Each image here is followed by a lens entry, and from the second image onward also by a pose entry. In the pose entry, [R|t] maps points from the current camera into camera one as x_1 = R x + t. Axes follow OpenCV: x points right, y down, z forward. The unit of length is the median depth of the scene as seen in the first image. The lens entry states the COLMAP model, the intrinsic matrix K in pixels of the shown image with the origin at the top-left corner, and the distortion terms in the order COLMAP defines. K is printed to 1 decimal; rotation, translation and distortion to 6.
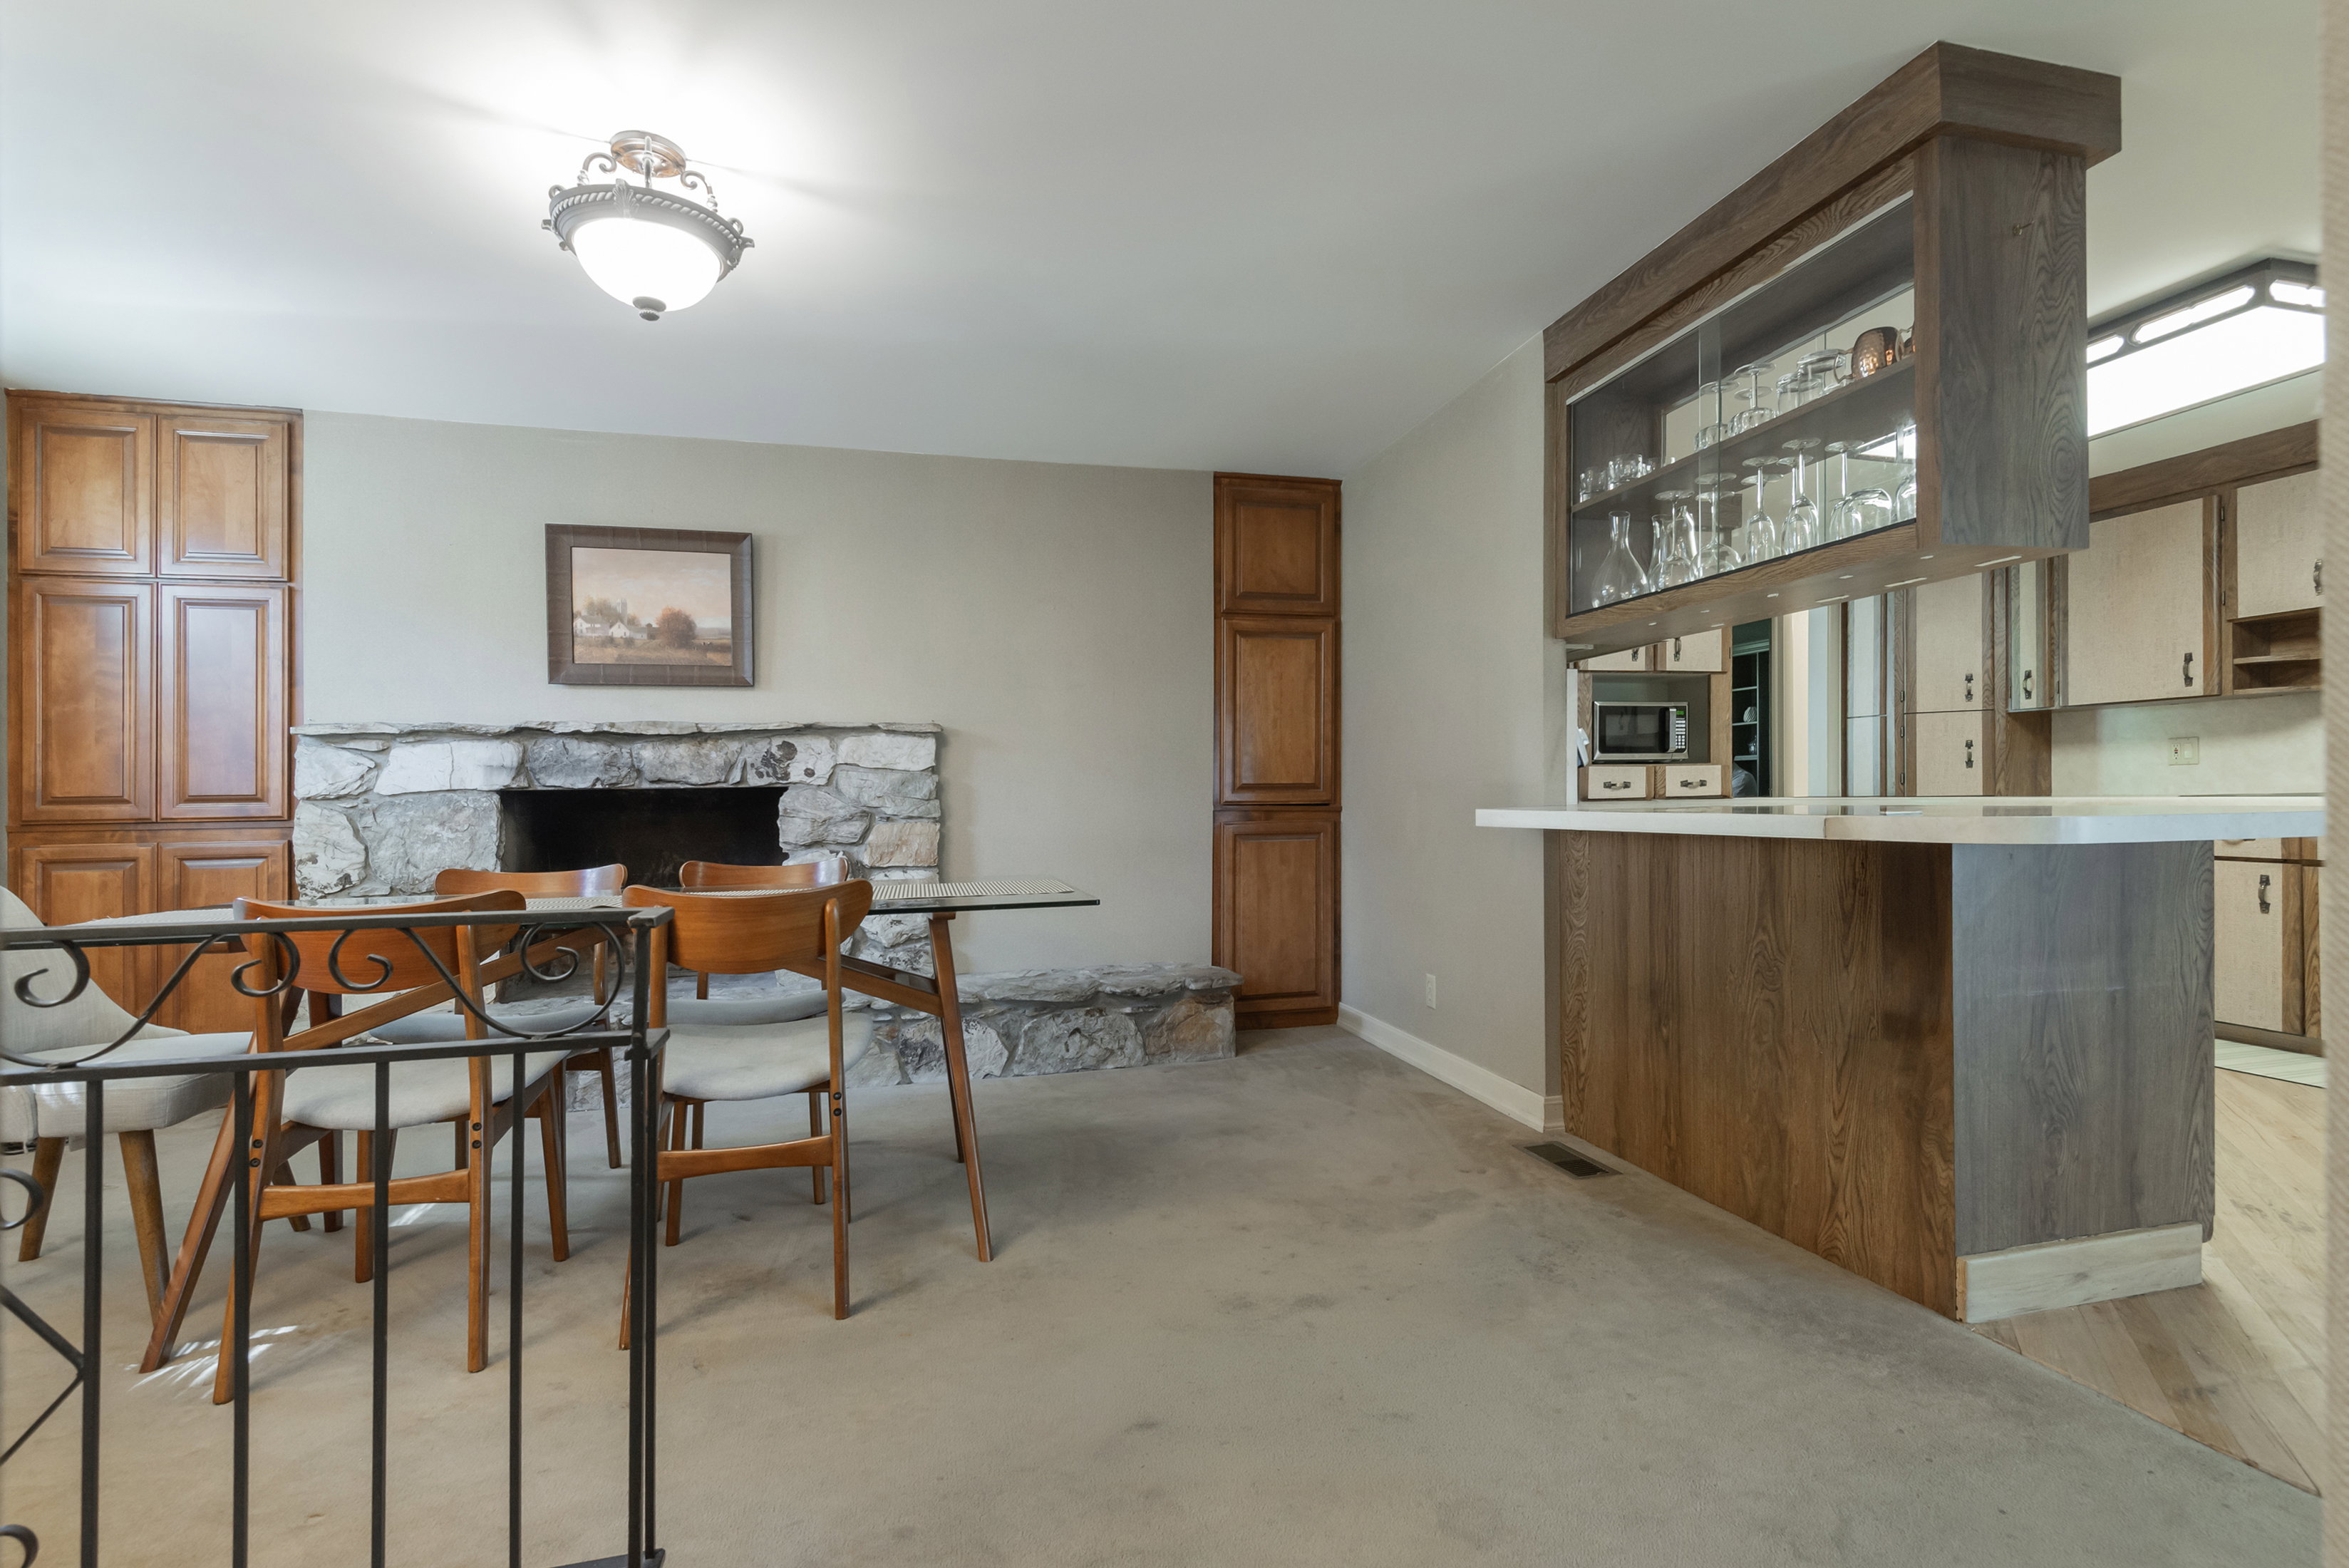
lens RADIAL K [[1085.3, 0, 1151.0], [0, 1085.3, 790.9], [0, 0, 1]] dist [0.025196, -0.009186]
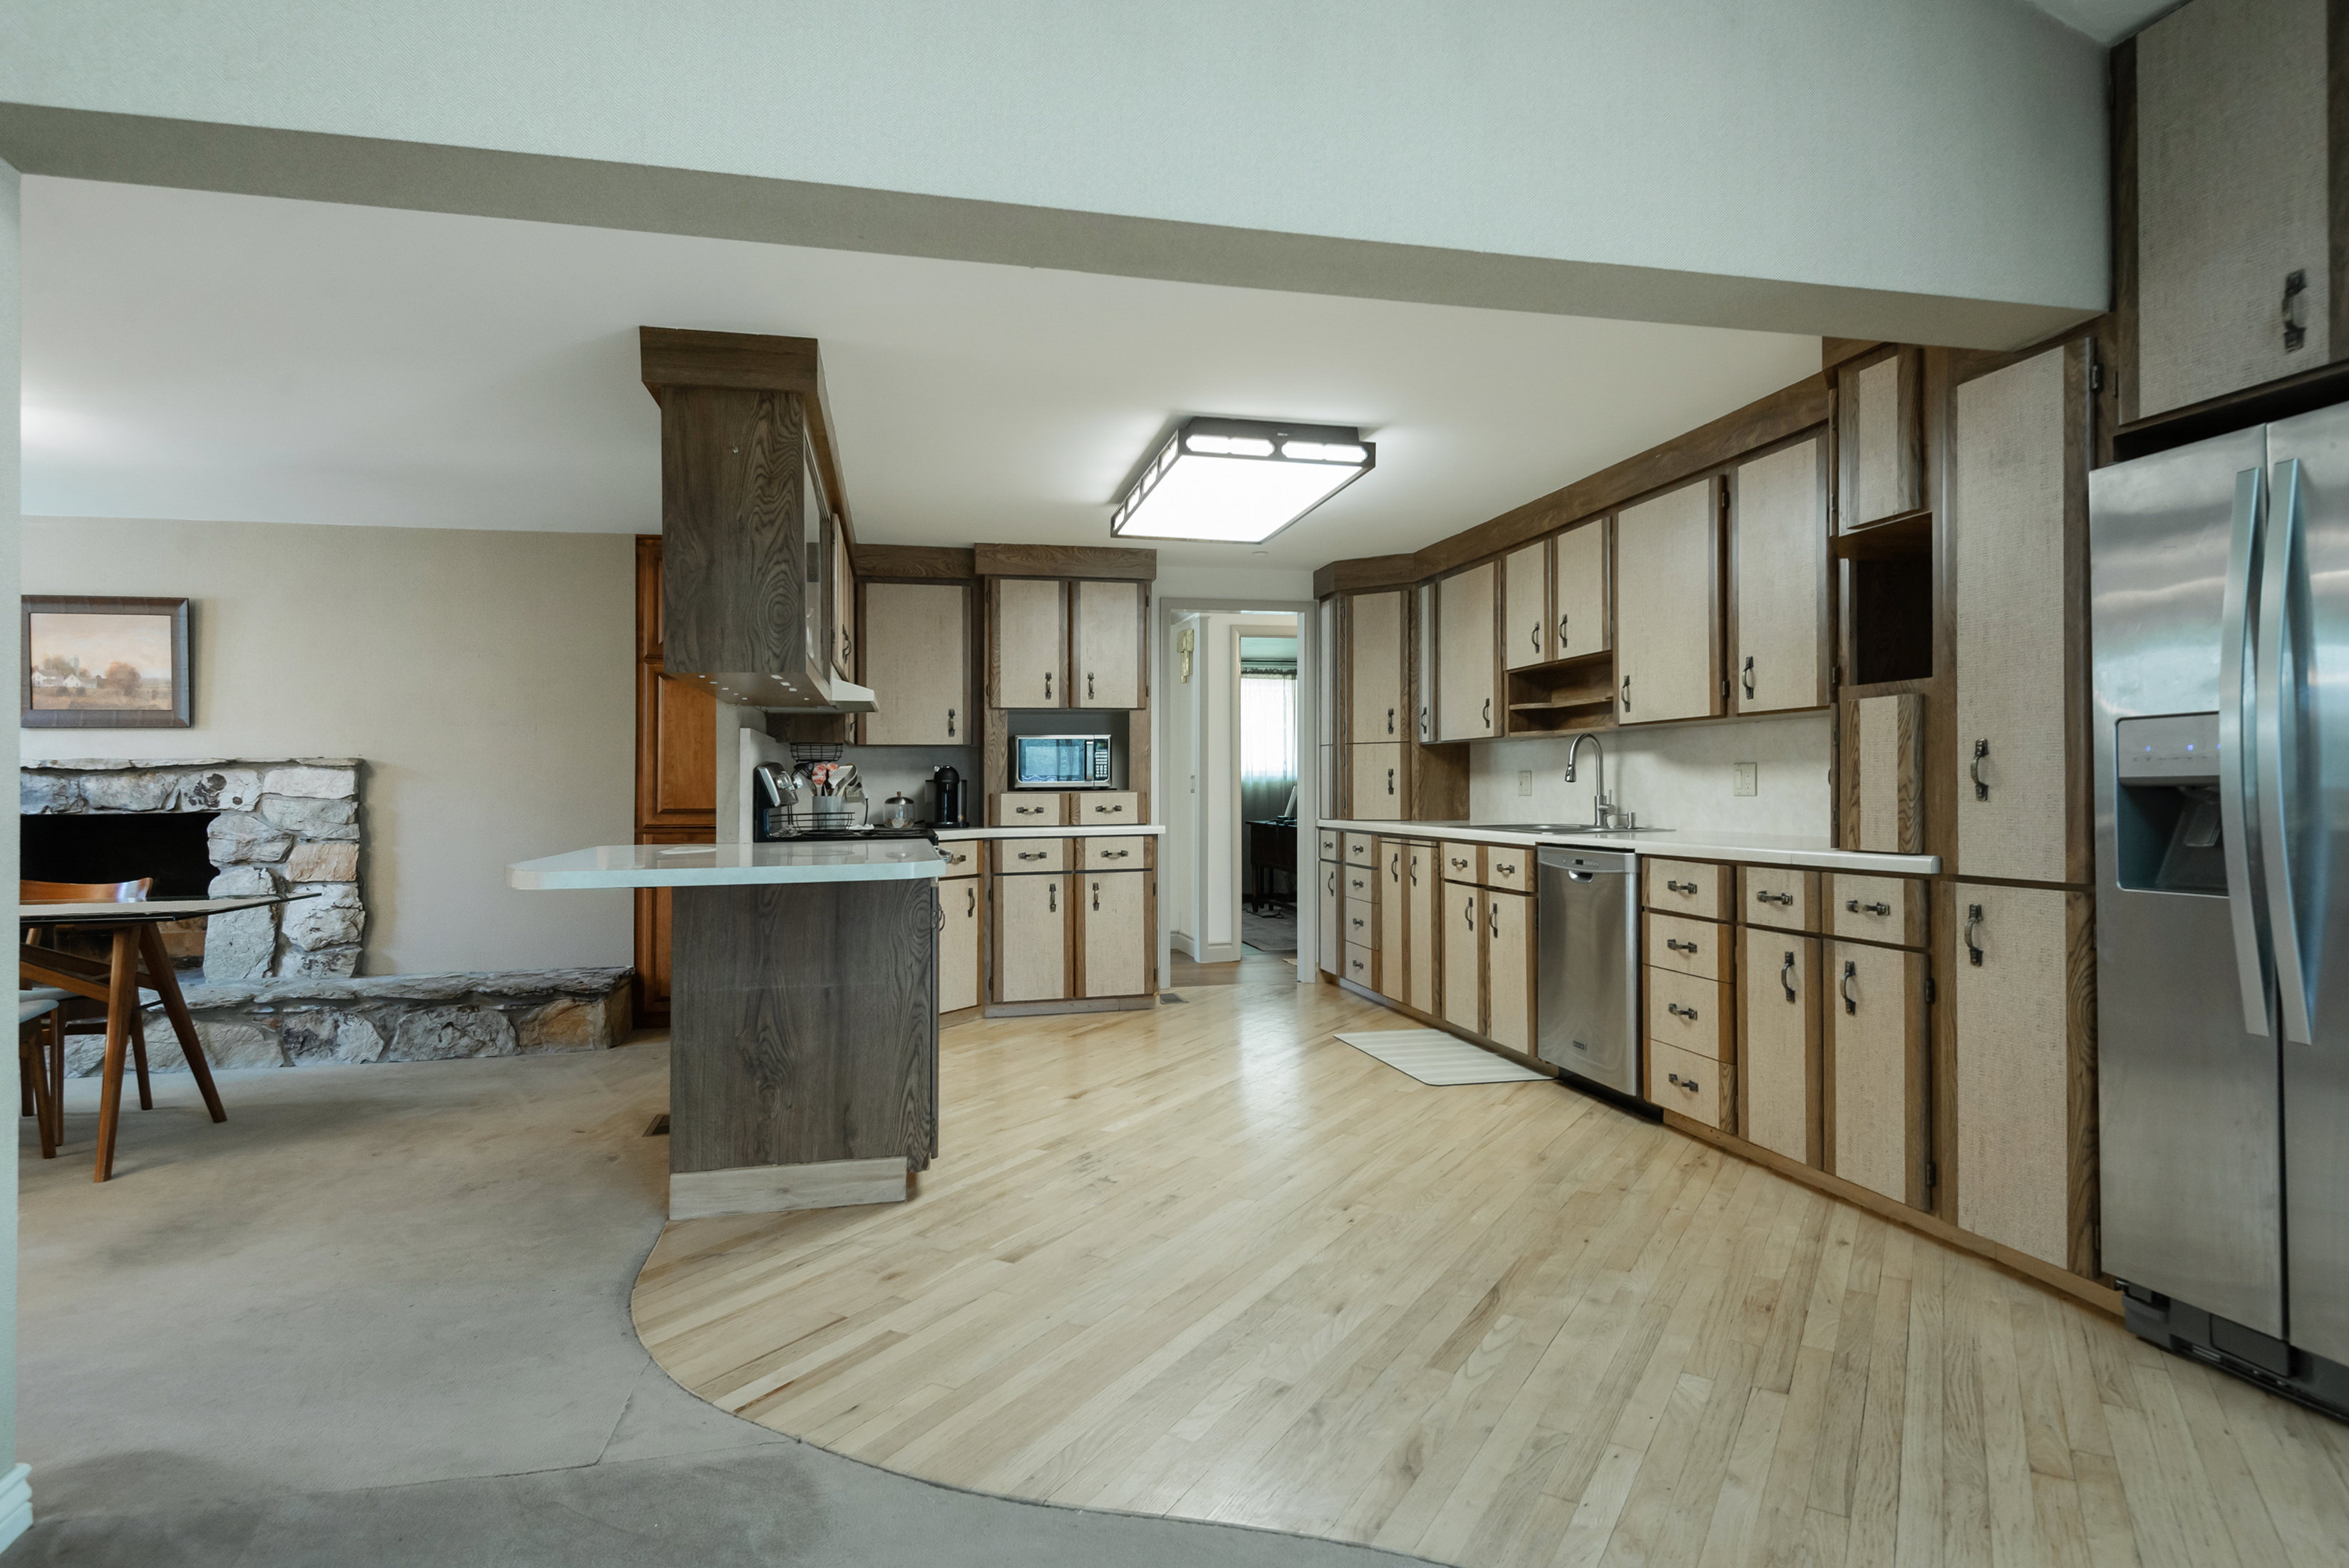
lens RADIAL K [[1223.2, 0, 1150.2], [0, 1223.2, 768.6], [0, 0, 1]] dist [0.017734, -0.012097]
pose [[0.999325, 0.005148, -0.036369, 0.731657], [-0.005494, 0.999940, -0.009429, -0.045470], [0.036318, 0.009623, 0.999294, -0.294850]]
